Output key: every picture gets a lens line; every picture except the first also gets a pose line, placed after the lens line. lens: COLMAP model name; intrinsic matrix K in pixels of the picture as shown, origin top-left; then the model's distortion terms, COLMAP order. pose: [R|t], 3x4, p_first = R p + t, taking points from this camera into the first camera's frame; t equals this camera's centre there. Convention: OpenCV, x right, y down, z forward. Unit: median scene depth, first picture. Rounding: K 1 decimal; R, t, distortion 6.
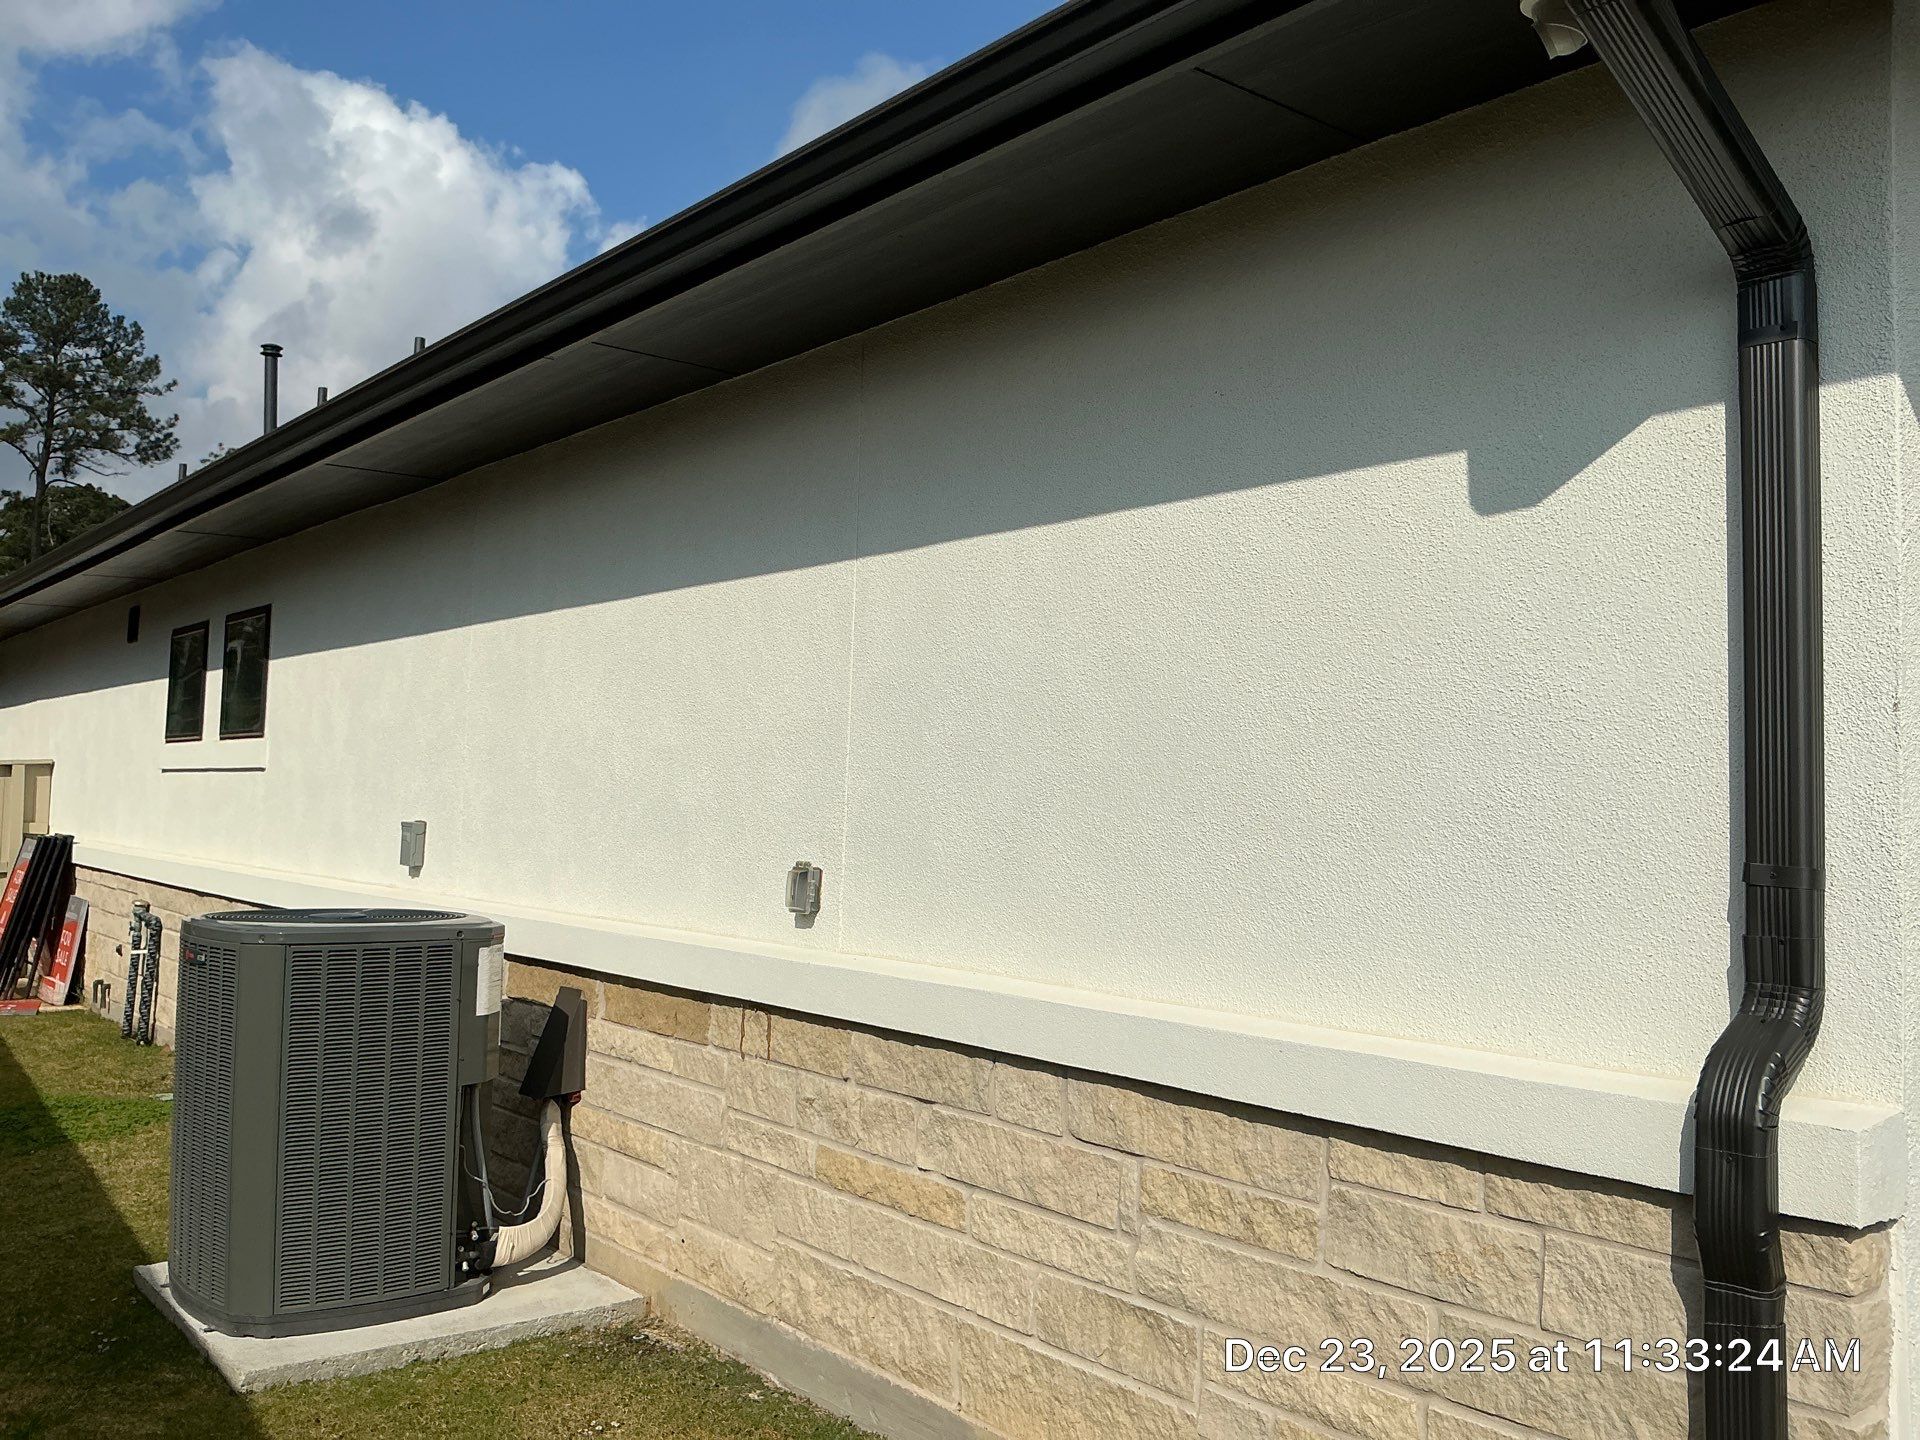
lens RADIAL K [[1600.6, 0, 914.2], [0, 1600.6, 743.0], [0, 0, 1]] dist [0.184324, -0.437602]
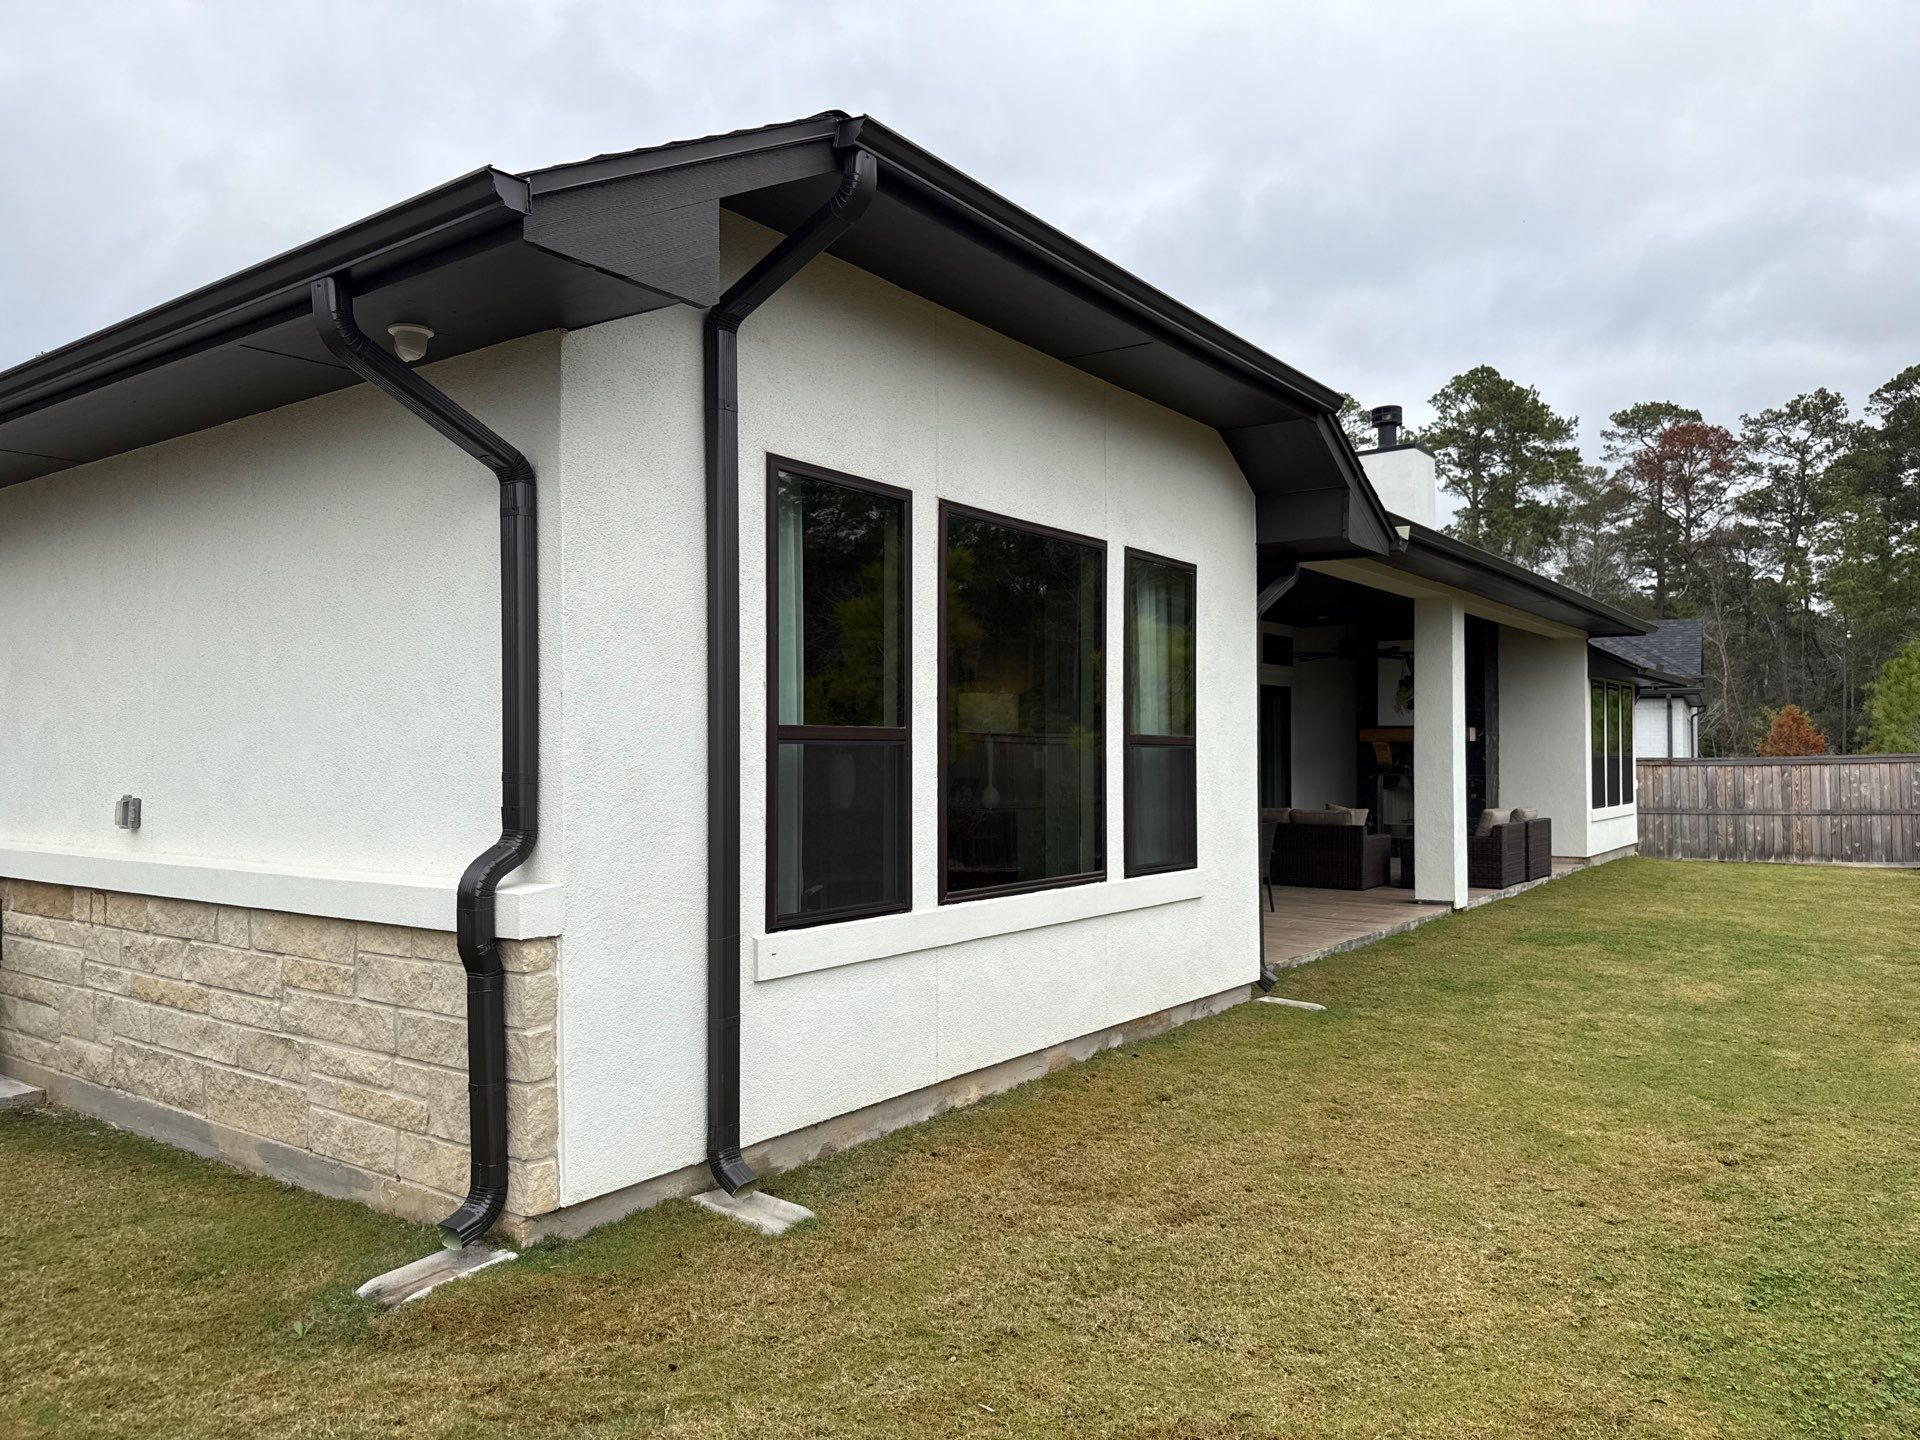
lens RADIAL K [[1371.8, 0, 988.6], [0, 1371.8, 728.1], [0, 0, 1]] dist [-0.003012, -0.026324]
pose [[0.955593, -0.035607, 0.292532, 0.285030], [0.024776, 0.998866, 0.040647, -0.017100], [-0.293648, -0.031594, 0.955392, -0.393370]]
